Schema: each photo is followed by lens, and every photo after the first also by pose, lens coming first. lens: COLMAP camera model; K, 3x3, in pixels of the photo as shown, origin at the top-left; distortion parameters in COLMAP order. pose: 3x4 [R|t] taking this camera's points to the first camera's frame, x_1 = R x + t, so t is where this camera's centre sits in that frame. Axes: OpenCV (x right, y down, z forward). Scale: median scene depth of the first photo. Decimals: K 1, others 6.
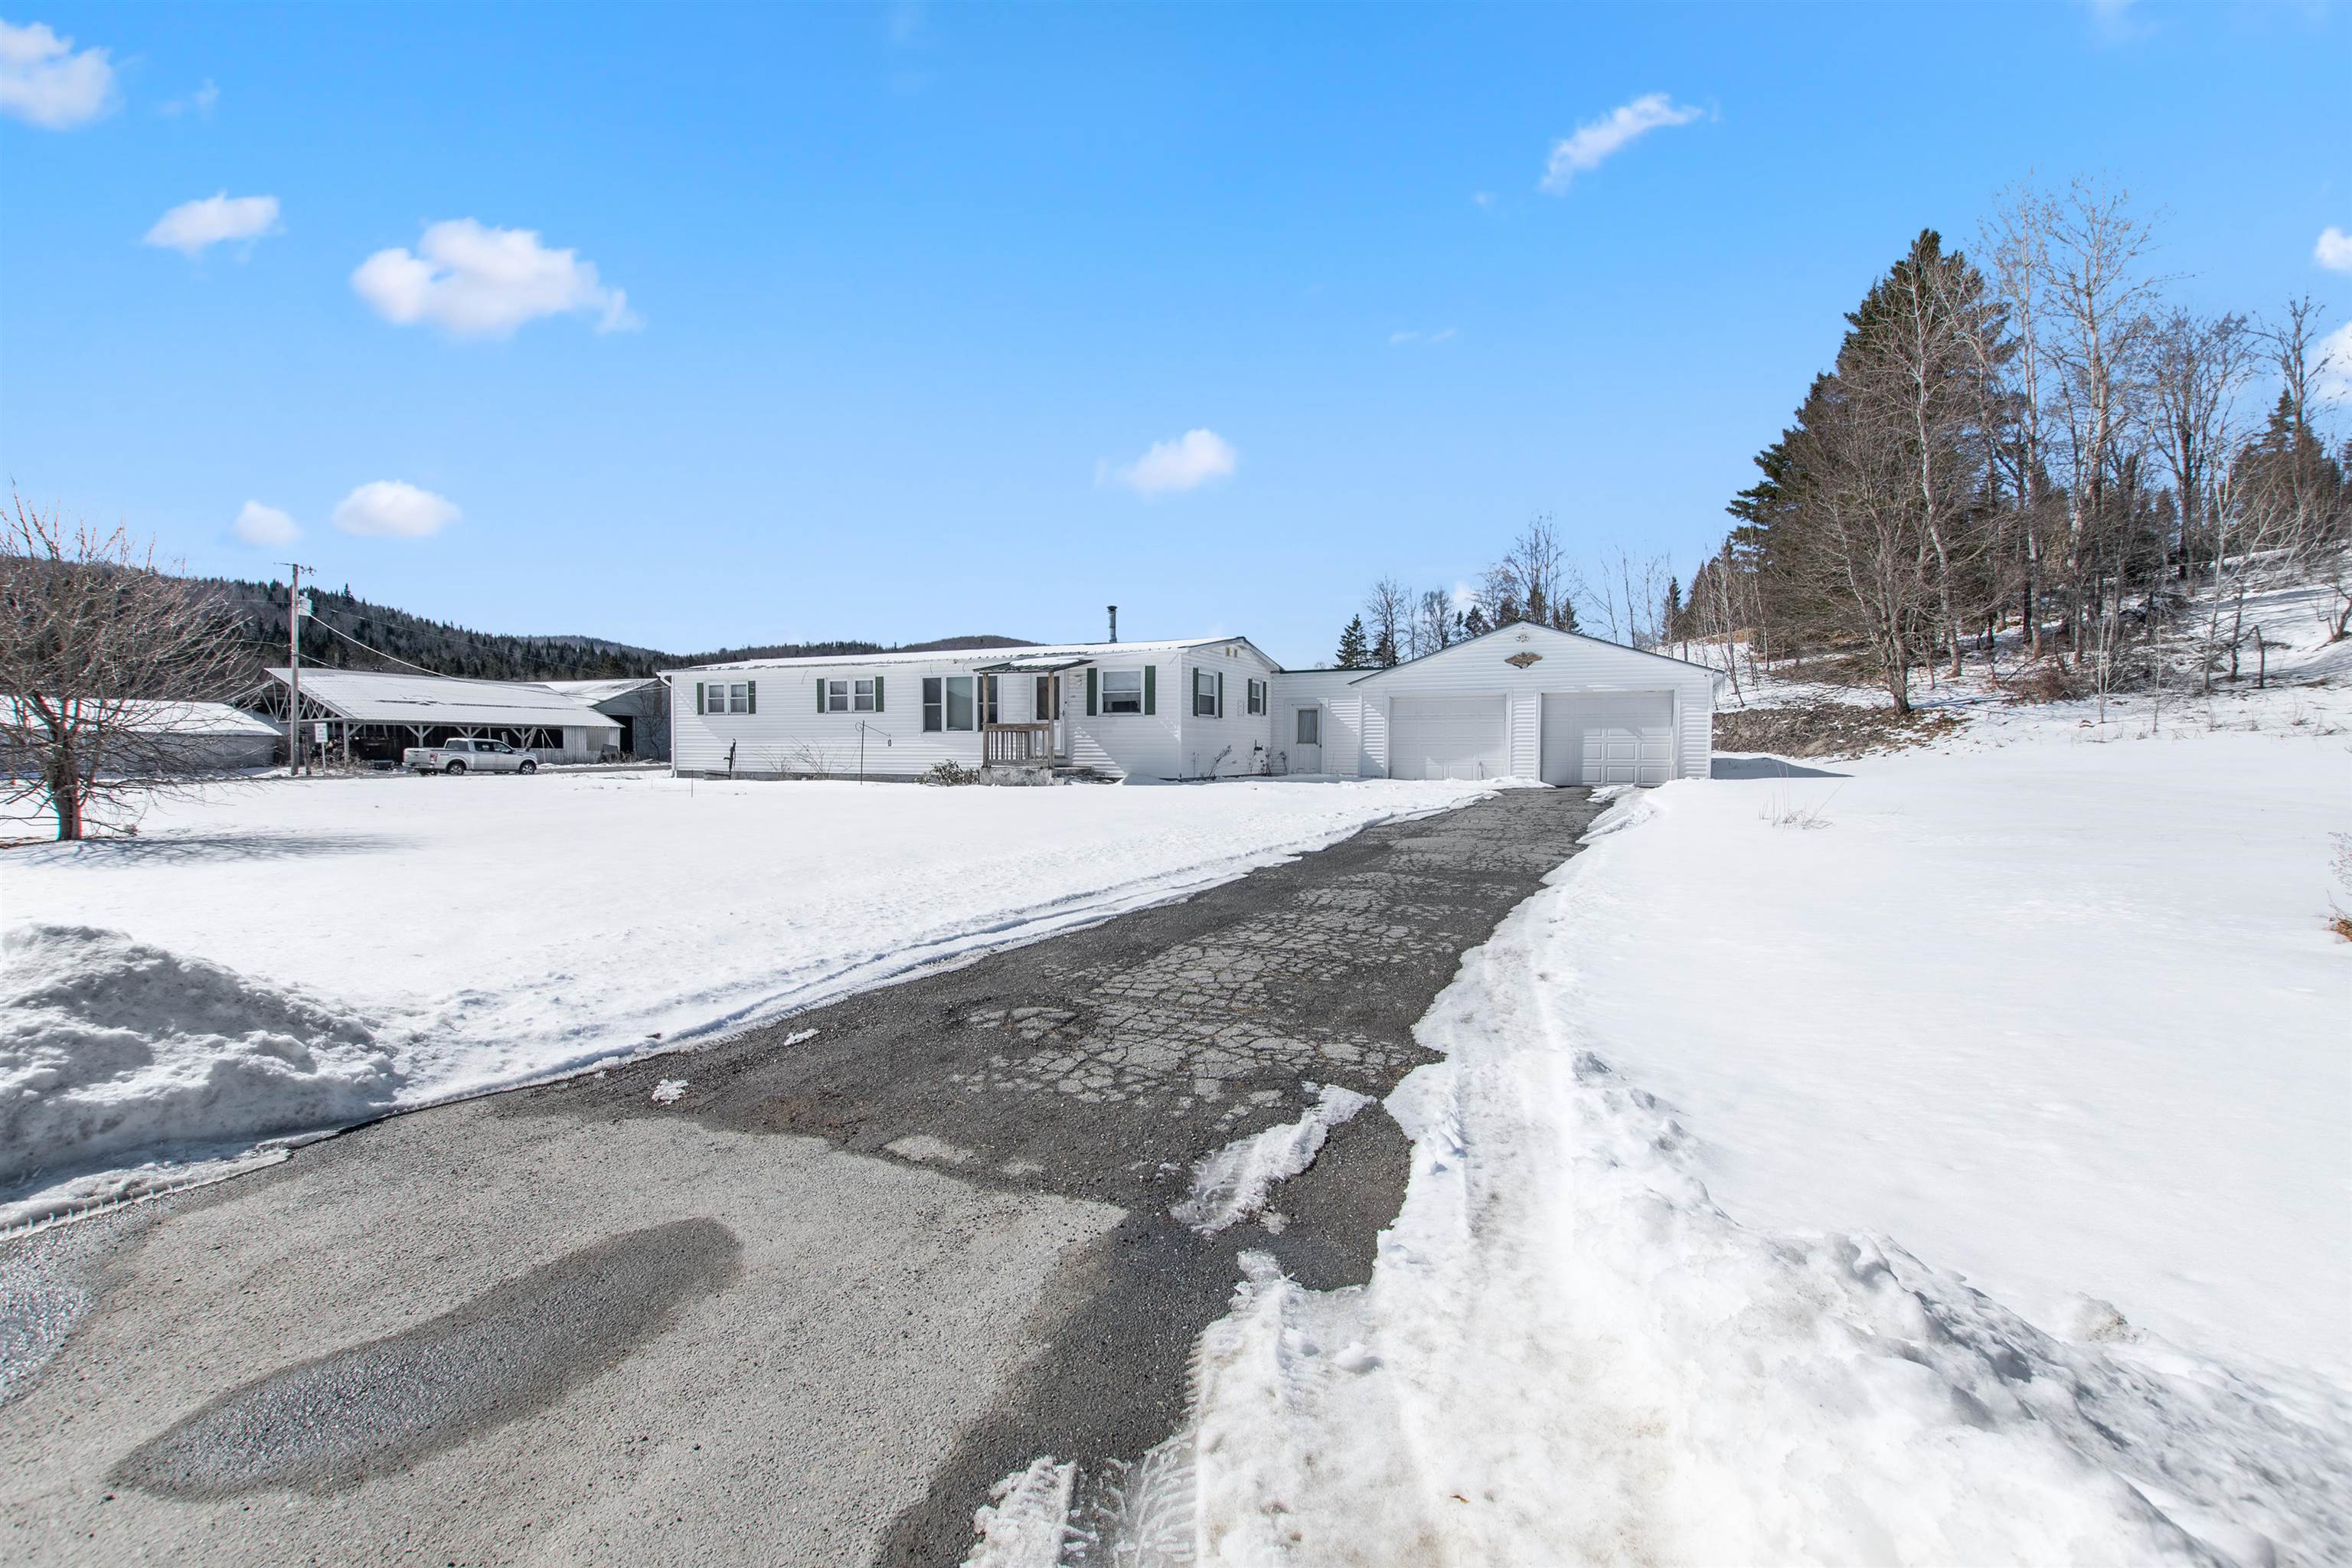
lens RADIAL K [[1049.0, 0, 1176.0], [0, 1049.0, 784.0], [0, 0, 1]] dist [0.005259, 0.000389]
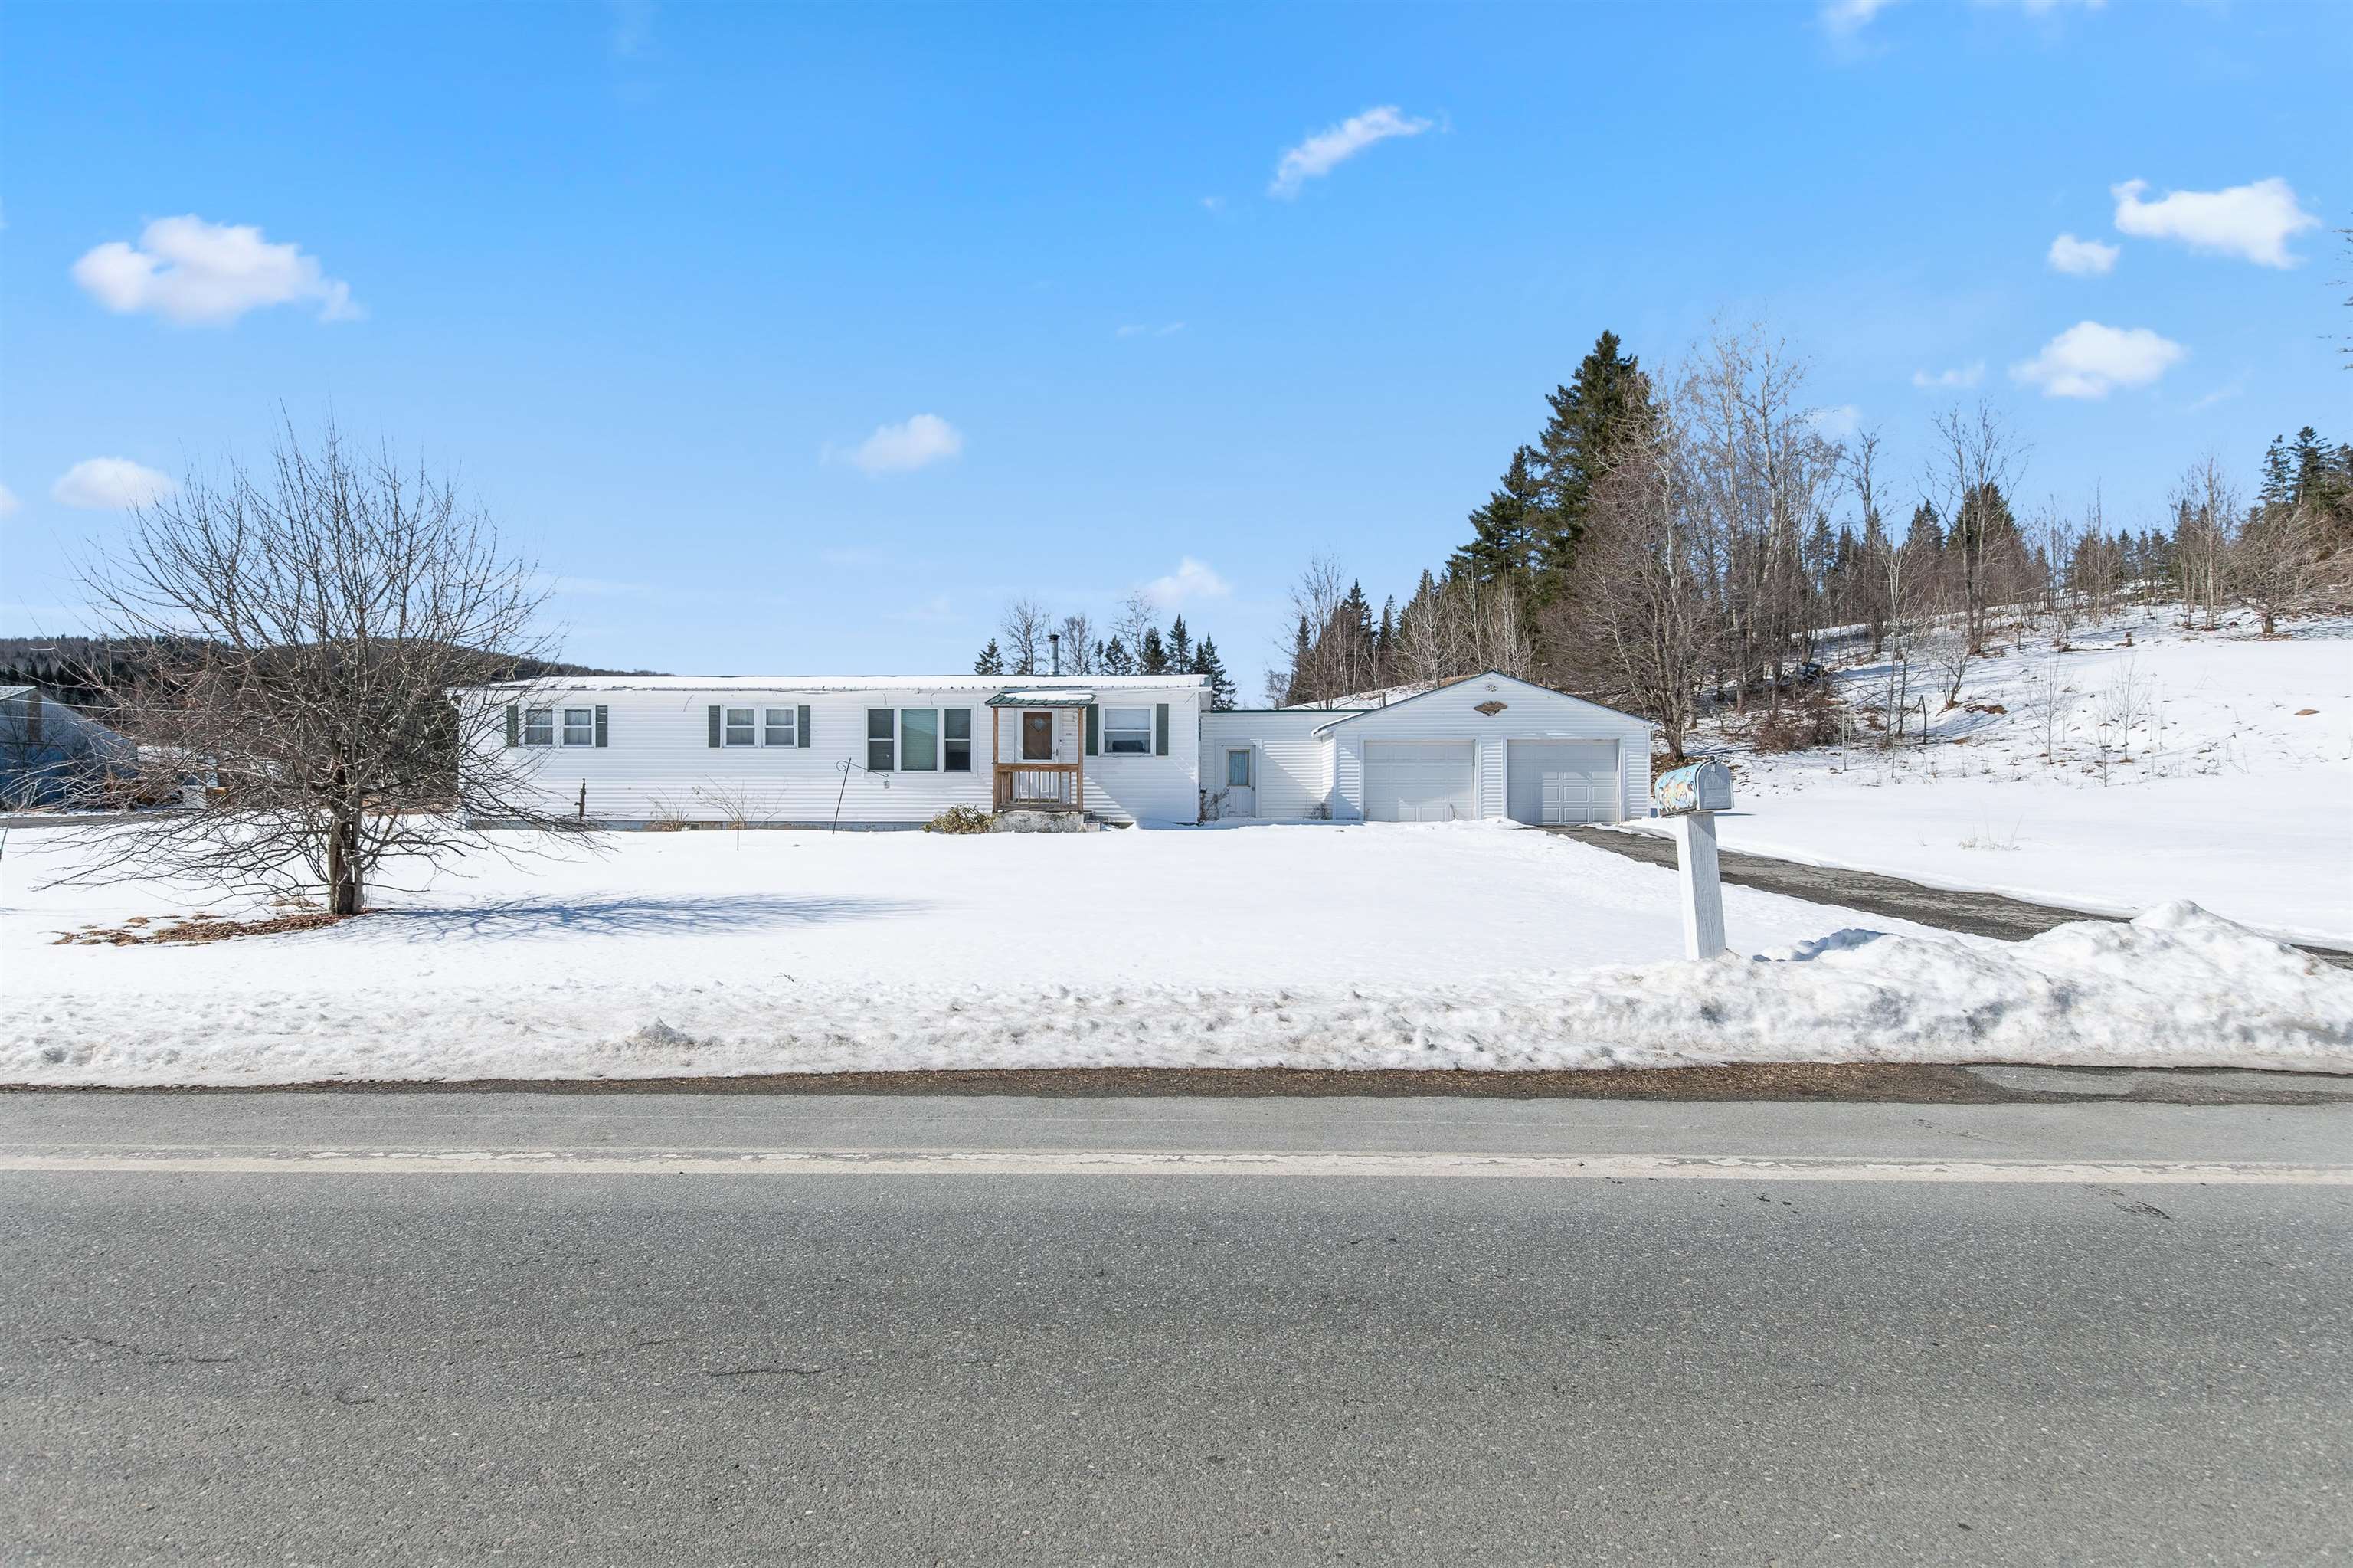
lens RADIAL K [[1218.9, 0, 1176.5], [0, 1218.9, 784.0], [0, 0, 1]] dist [-0.001439, -0.000123]
pose [[0.921769, 0.002027, 0.387733, -0.393092], [0.012884, 0.999274, -0.035856, -0.000612], [-0.387525, 0.038046, 0.921074, -0.013978]]
